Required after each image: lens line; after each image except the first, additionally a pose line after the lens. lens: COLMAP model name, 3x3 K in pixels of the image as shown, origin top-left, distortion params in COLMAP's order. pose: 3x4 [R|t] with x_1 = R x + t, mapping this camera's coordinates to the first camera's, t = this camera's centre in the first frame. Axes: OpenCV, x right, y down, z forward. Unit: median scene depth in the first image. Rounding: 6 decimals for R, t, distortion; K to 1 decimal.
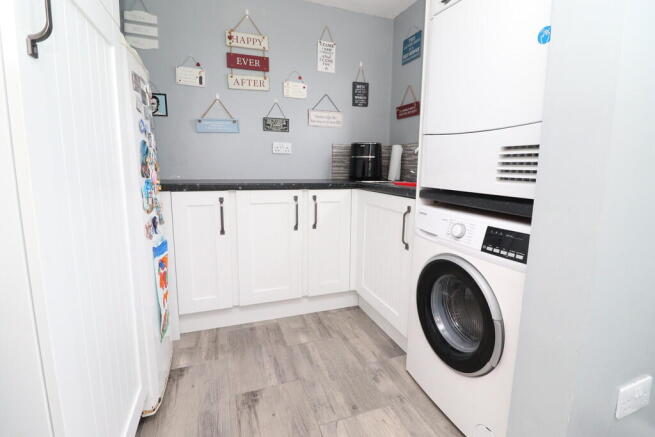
lens RADIAL K [[303.6, 0, 326.3], [0, 303.6, 209.5], [0, 0, 1]] dist [-0.000491, -0.011536]
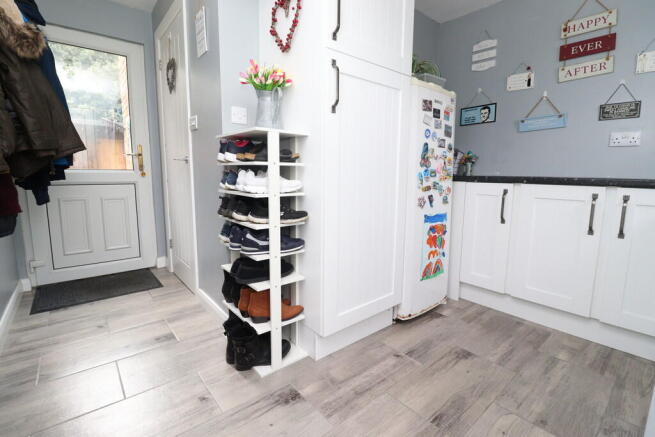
lens RADIAL K [[303.6, 0, 326.3], [0, 303.6, 209.5], [0, 0, 1]] dist [-0.000491, -0.011536]
pose [[0.334649, 0.110037, -0.935896, 0.394197], [-0.137880, 0.988188, 0.066884, 0.040601], [0.932201, 0.106659, 0.345868, 0.021534]]
